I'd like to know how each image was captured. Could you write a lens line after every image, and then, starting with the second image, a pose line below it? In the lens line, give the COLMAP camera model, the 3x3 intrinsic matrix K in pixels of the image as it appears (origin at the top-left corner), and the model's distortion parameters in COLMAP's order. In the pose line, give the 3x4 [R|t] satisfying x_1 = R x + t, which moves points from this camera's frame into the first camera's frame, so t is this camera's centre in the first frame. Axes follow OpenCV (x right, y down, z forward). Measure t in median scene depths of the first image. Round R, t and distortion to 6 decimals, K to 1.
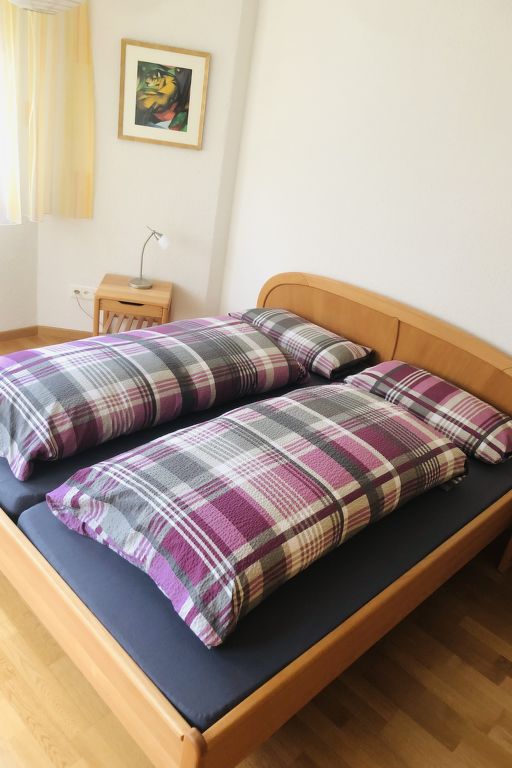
lens RADIAL K [[614.3, 0, 255.4], [0, 614.3, 384.3], [0, 0, 1]] dist [-0.007085, 0.000594]
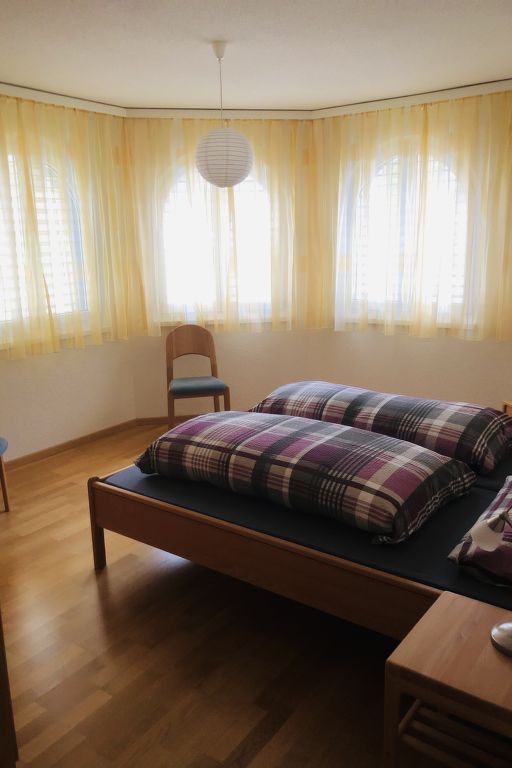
lens RADIAL K [[614.3, 0, 256.7], [0, 614.3, 385.0], [0, 0, 1]] dist [-0.007085, 0.000594]
pose [[0.157339, 0.070673, -0.985013, 1.389712], [-0.406974, 0.913440, 0.000531, 0.025651], [0.899787, 0.400791, 0.172482, 0.657577]]
